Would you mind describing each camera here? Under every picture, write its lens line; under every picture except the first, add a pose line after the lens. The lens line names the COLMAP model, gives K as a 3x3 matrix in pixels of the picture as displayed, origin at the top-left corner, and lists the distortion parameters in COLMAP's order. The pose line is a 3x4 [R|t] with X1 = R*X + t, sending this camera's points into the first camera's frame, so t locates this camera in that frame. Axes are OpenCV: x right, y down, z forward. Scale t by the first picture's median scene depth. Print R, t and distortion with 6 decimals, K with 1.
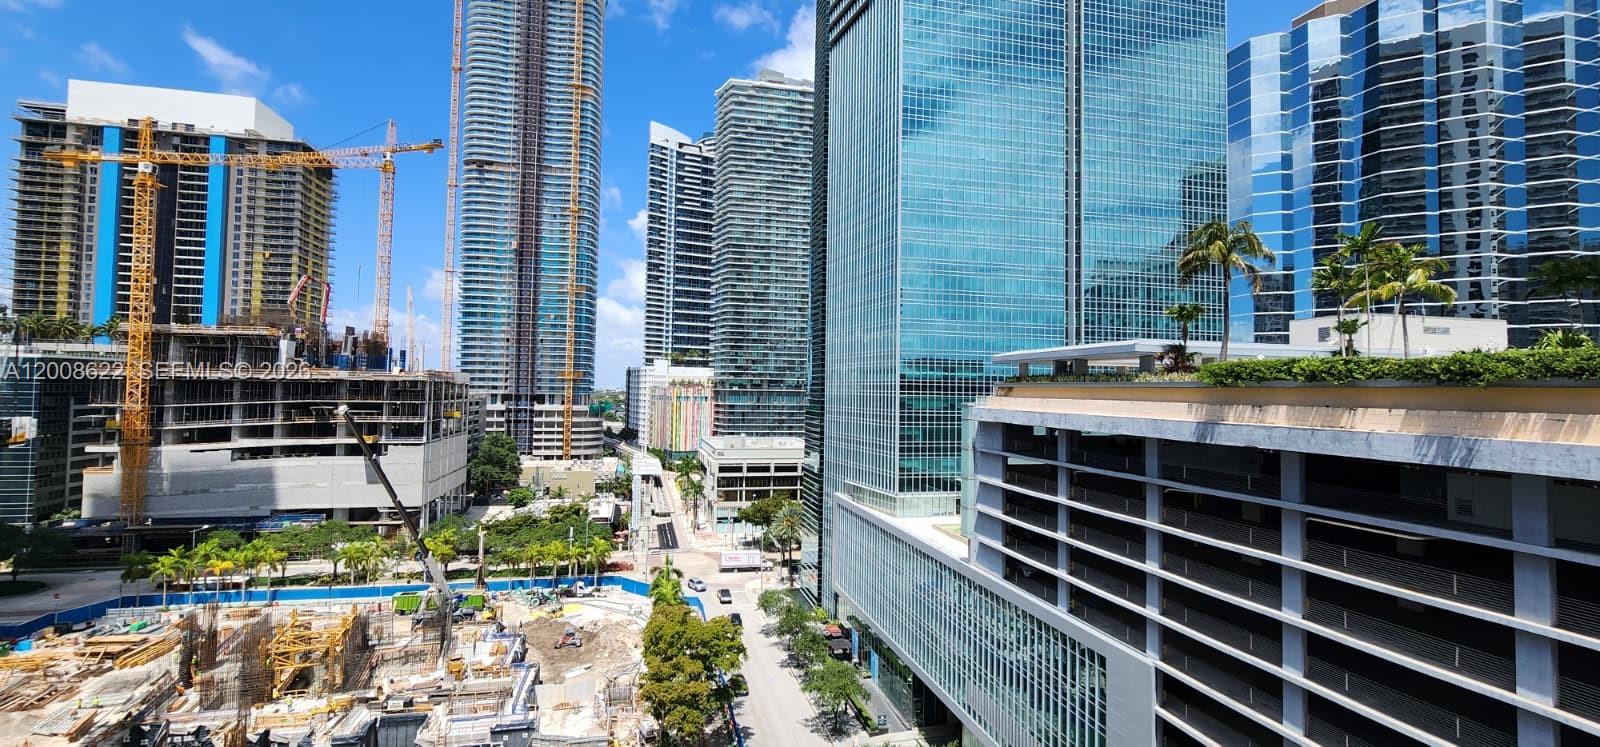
lens RADIAL K [[686.6, 0, 769.1], [0, 686.6, 367.0], [0, 0, 1]] dist [0.000519, -0.000057]
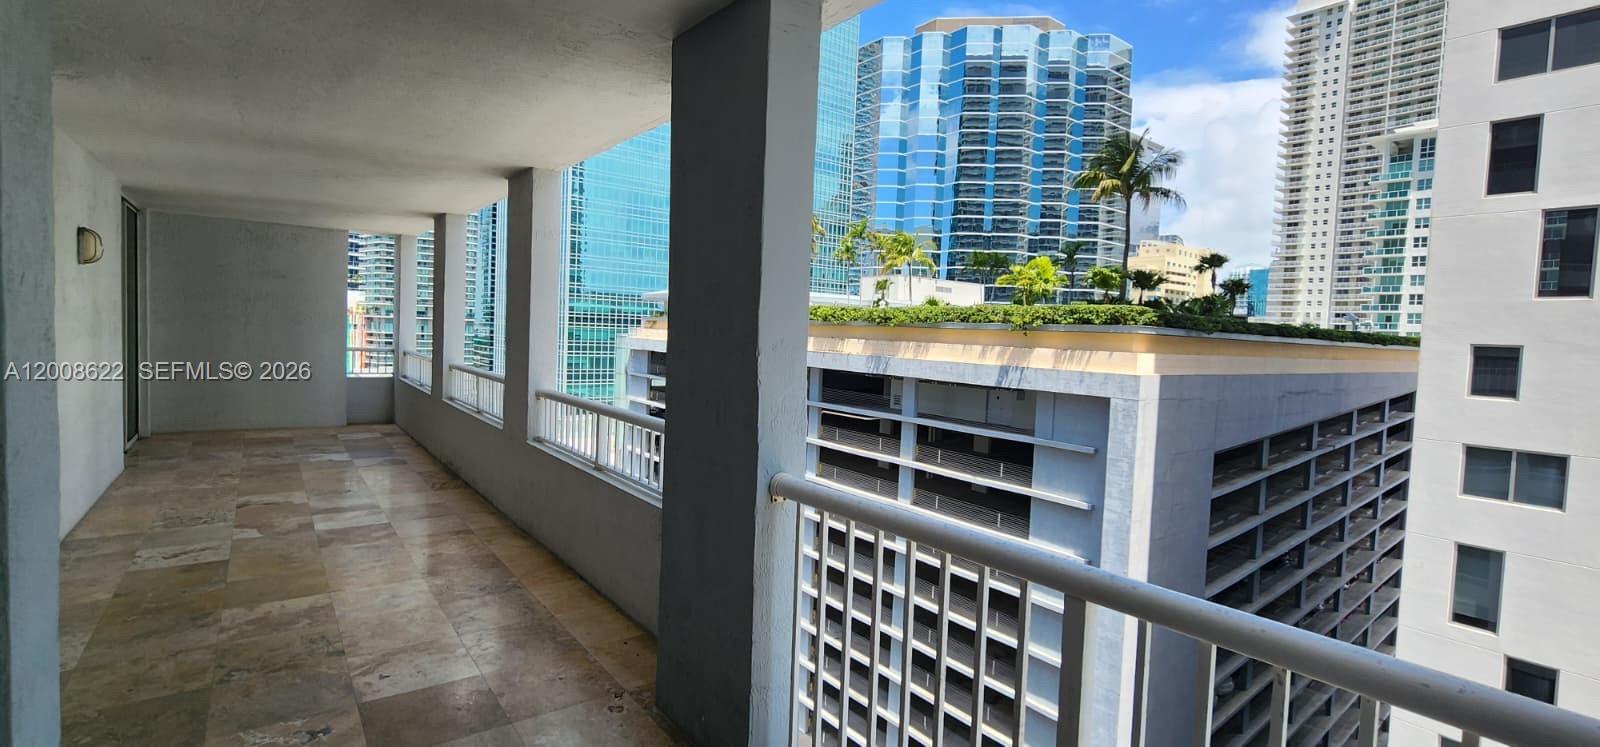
lens RADIAL K [[698.9, 0, 793.2], [0, 698.9, 365.2], [0, 0, 1]] dist [-0.002307, 0.000528]
pose [[0.891806, -0.002459, 0.452412, 0.016833], [-0.039843, 0.995673, 0.083952, -0.005974], [-0.450661, -0.092894, 0.887849, -0.220159]]
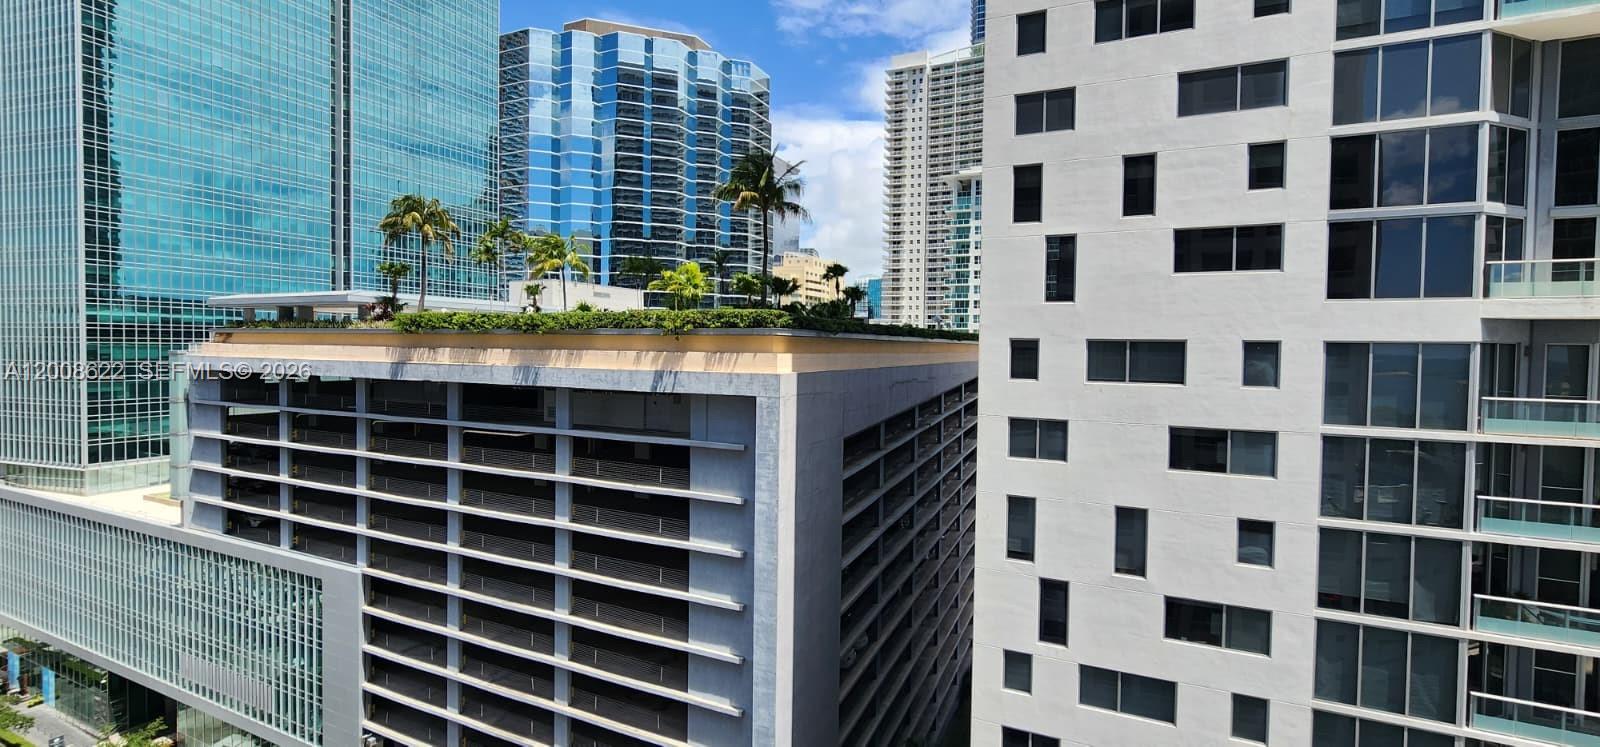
lens RADIAL K [[698.9, 0, 793.2], [0, 698.9, 365.2], [0, 0, 1]] dist [-0.002307, 0.000528]
pose [[0.592505, -0.030767, 0.804979, 0.041871], [-0.028821, 0.997821, 0.059352, -0.005949], [-0.805051, -0.058366, 0.590327, -0.214215]]
